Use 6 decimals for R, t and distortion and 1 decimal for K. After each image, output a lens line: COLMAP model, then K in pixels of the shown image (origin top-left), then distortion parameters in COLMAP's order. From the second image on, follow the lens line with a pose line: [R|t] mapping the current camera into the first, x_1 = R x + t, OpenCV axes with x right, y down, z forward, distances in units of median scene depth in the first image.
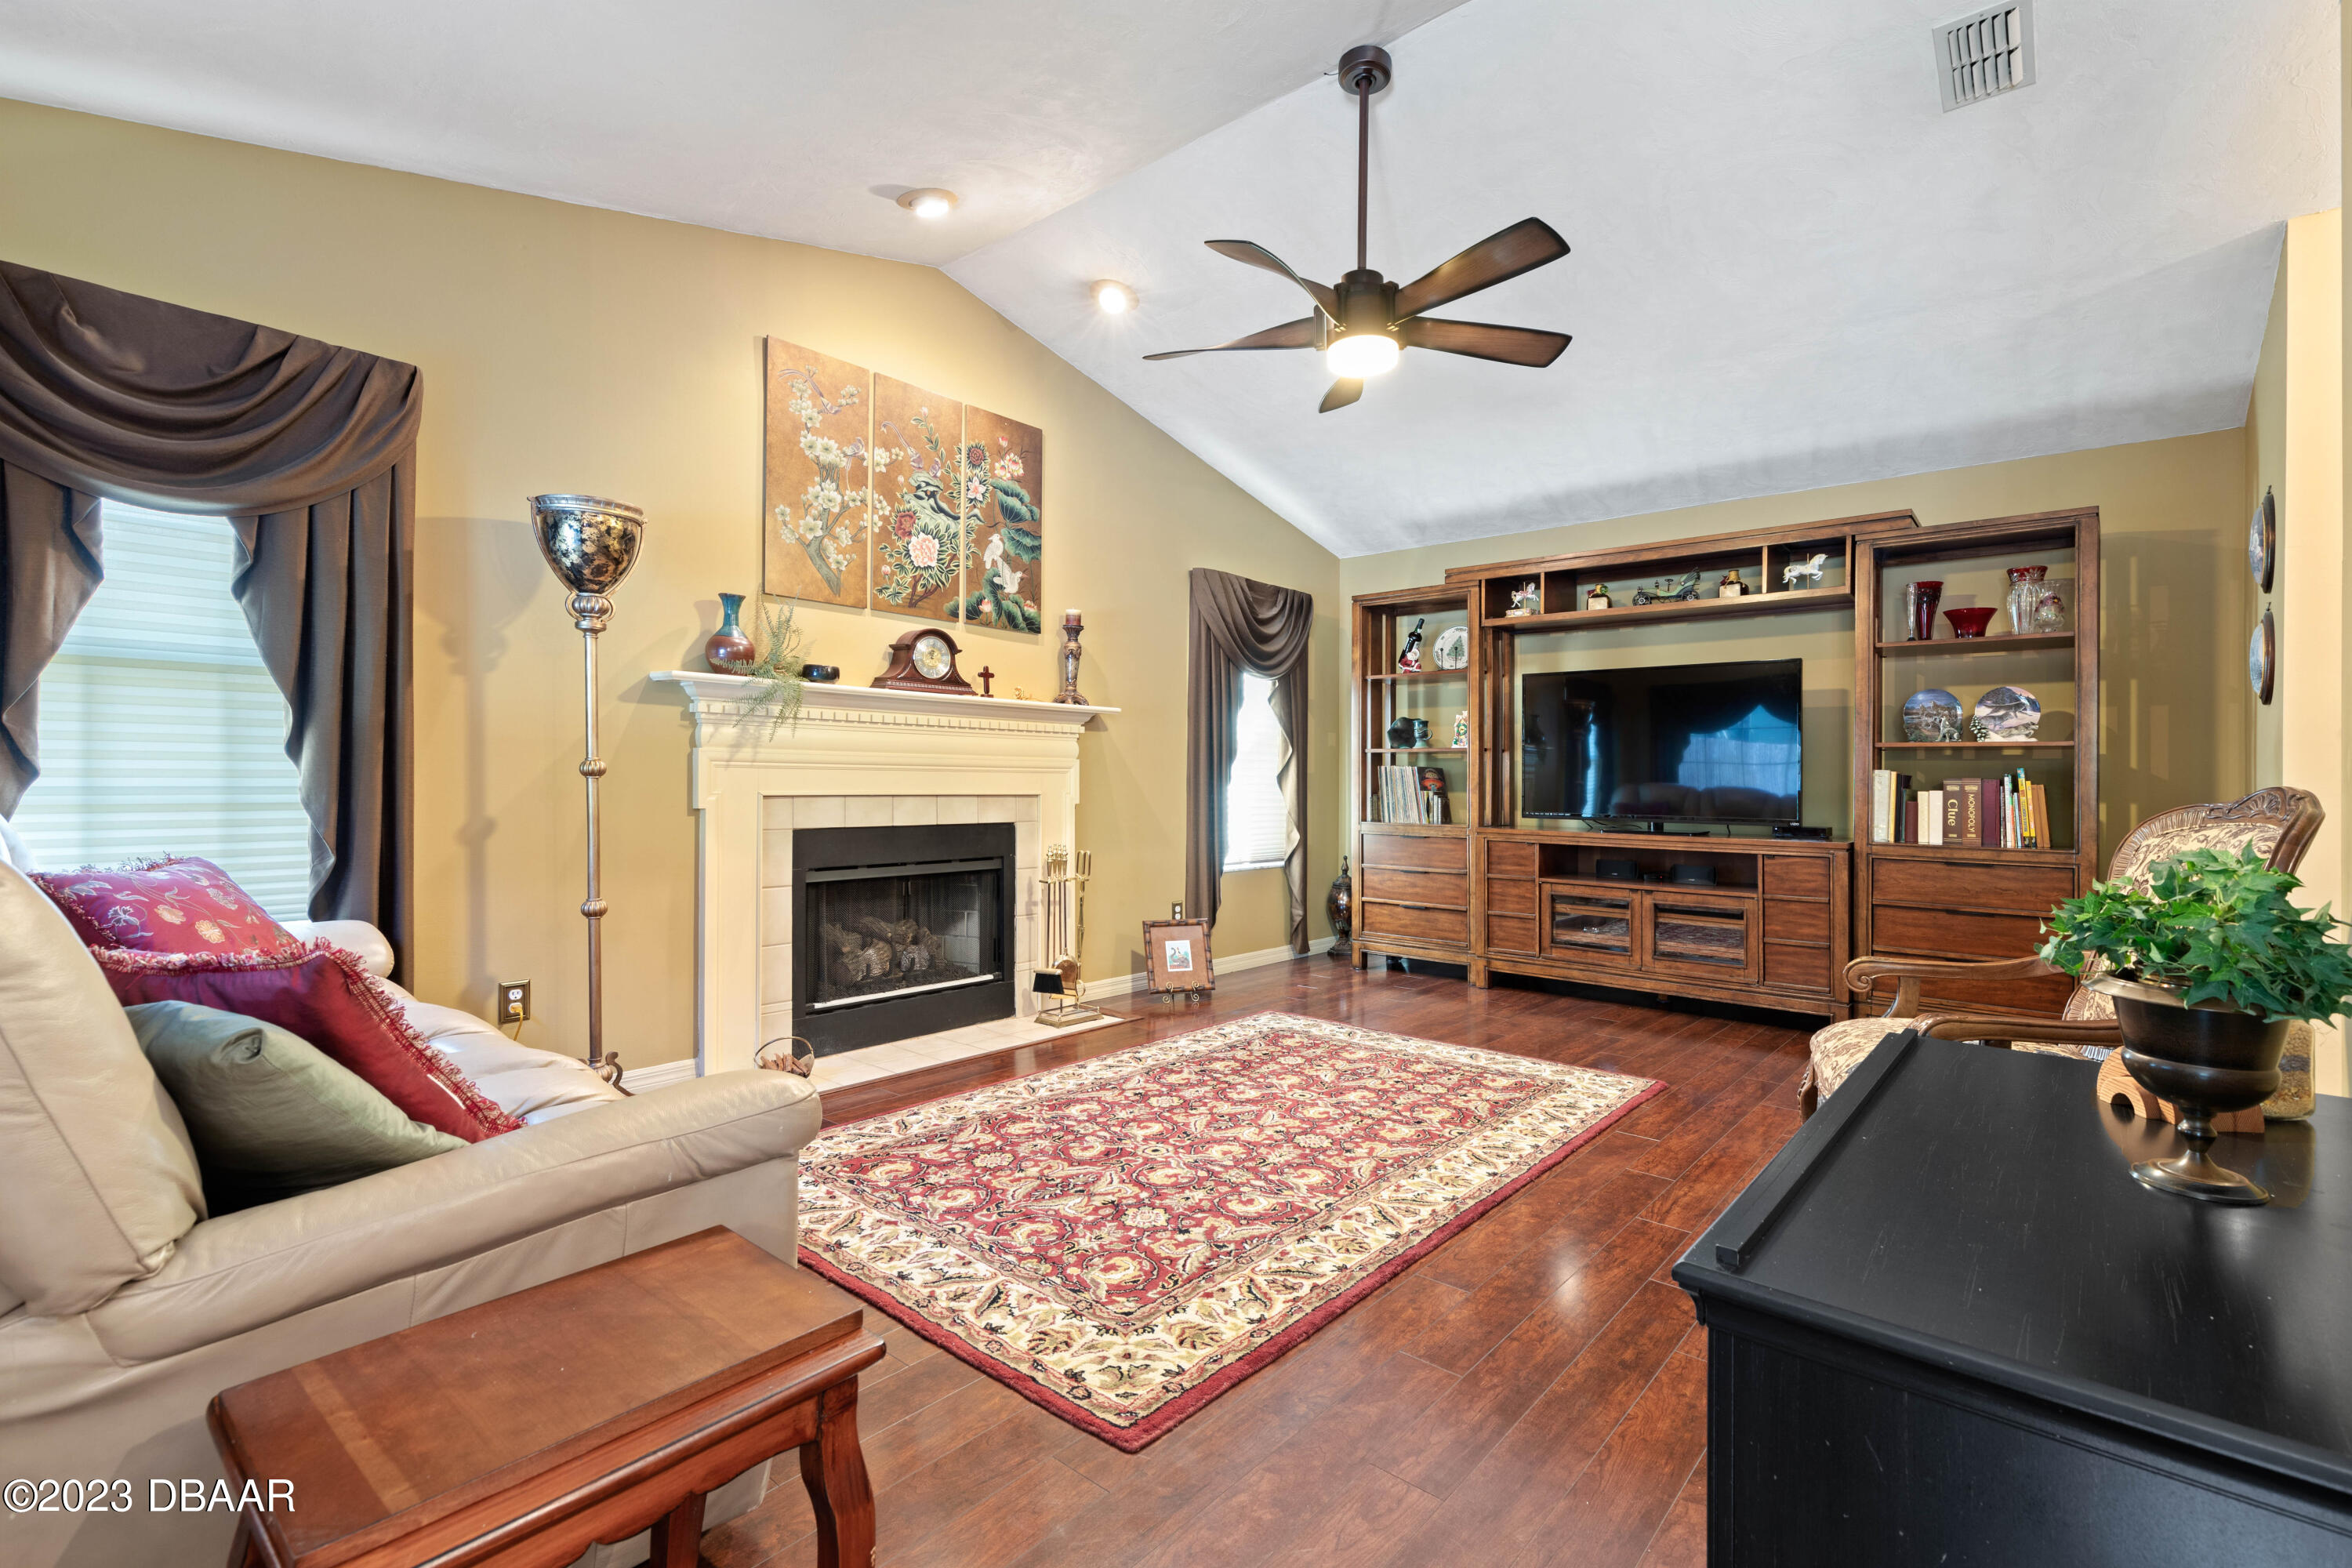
lens RADIAL K [[1068.0, 0, 1191.5], [0, 1068.0, 817.6], [0, 0, 1]] dist [0.012857, -0.000154]
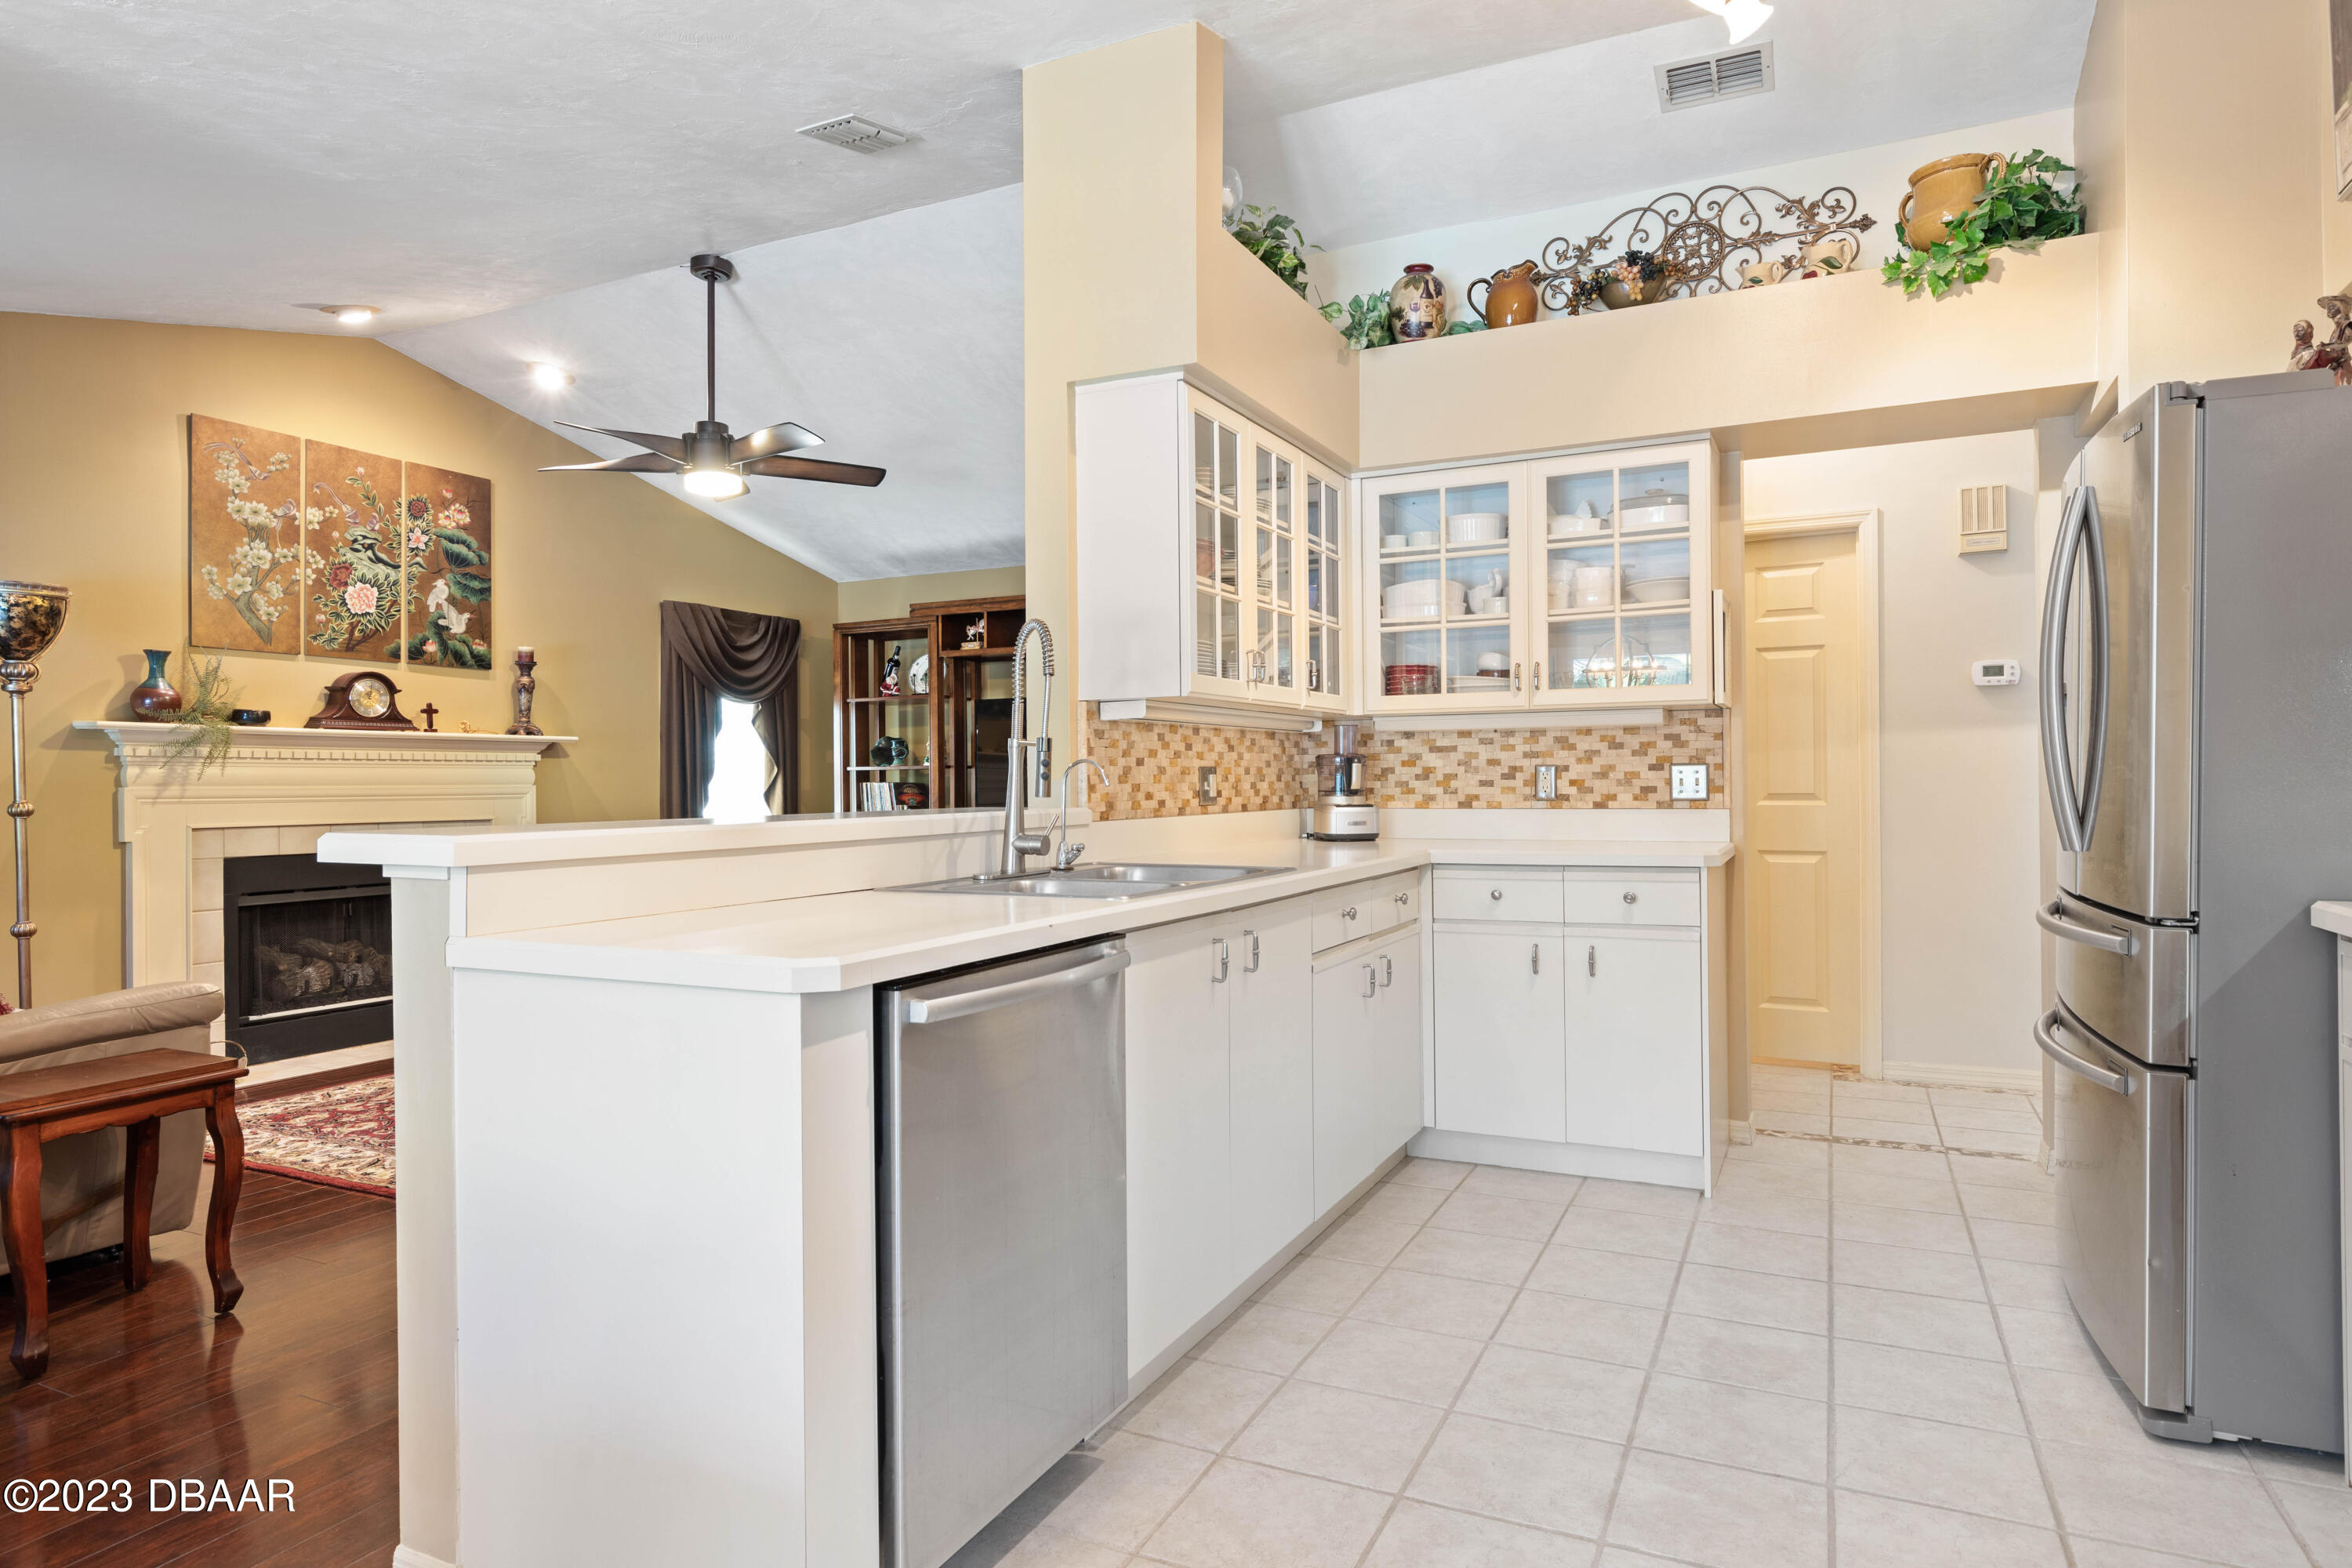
lens RADIAL K [[1321.5, 0, 1180.8], [0, 1321.5, 796.3], [0, 0, 1]] dist [0.003695, 0.003615]
pose [[0.967137, -0.023512, 0.253165, 0.215897], [0.030372, 0.999269, -0.023221, 0.008040], [-0.252434, 0.030147, 0.967144, -0.520921]]
